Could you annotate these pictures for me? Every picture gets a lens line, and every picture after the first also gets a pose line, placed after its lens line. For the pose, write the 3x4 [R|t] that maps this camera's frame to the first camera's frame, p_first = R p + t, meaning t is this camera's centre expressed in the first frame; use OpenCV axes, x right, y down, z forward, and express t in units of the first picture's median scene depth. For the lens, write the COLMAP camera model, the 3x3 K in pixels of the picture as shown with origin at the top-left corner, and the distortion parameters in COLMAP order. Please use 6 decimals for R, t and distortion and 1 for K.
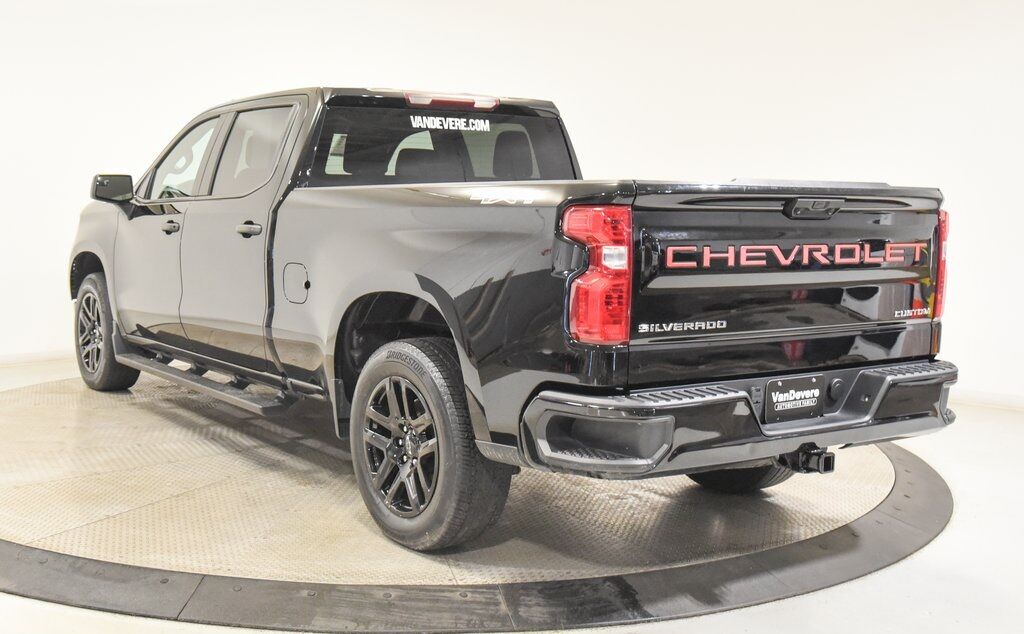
lens RADIAL K [[1167.8, 0, 477.9], [0, 1167.8, 289.7], [0, 0, 1]] dist [-0.027047, 0.000000]
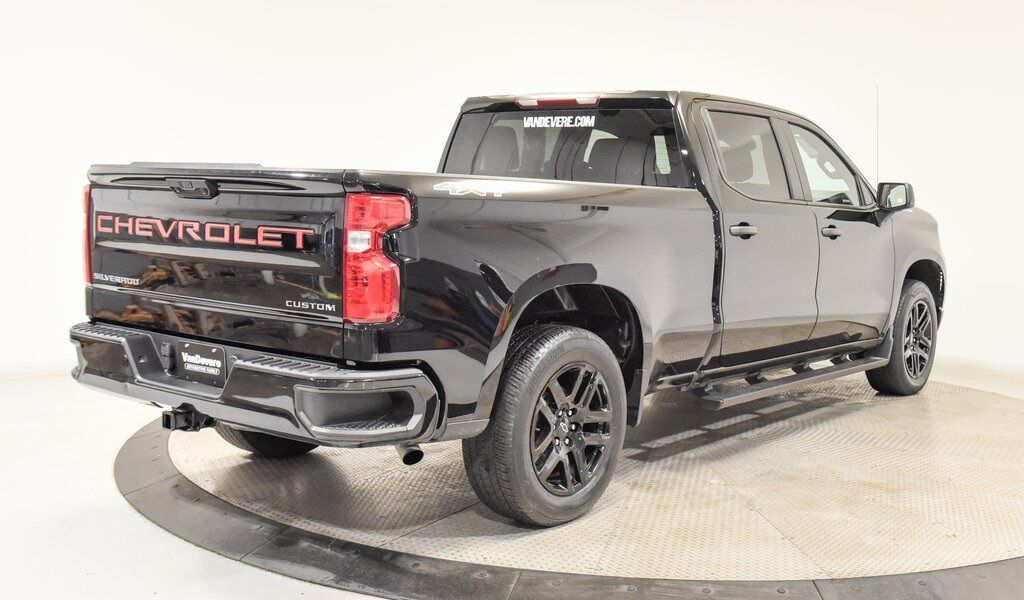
lens RADIAL K [[1167.3, 0, 510.4], [0, 1167.3, 306.2], [0, 0, 1]] dist [0.033168, 0.000000]
pose [[0.312222, 0.092150, -0.945529, 1.373553], [-0.100329, 0.992917, 0.063639, -0.057815], [0.944696, 0.074995, 0.319256, 0.905907]]
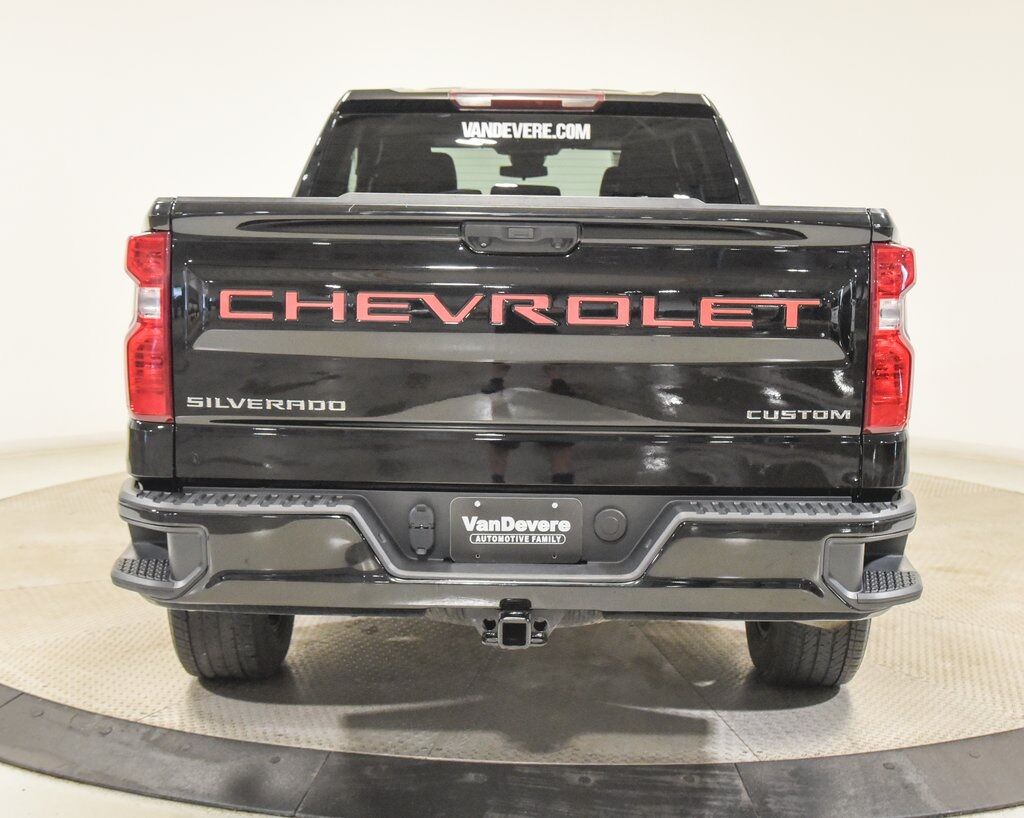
lens RADIAL K [[1511.2, 0, 545.4], [0, 1511.2, 404.9], [0, 0, 1]] dist [-0.001471, 0.000000]
pose [[0.838292, 0.060814, -0.541820, 0.730153], [-0.047266, 0.998125, 0.038900, -0.010323], [0.543169, -0.007000, 0.839594, 0.291840]]
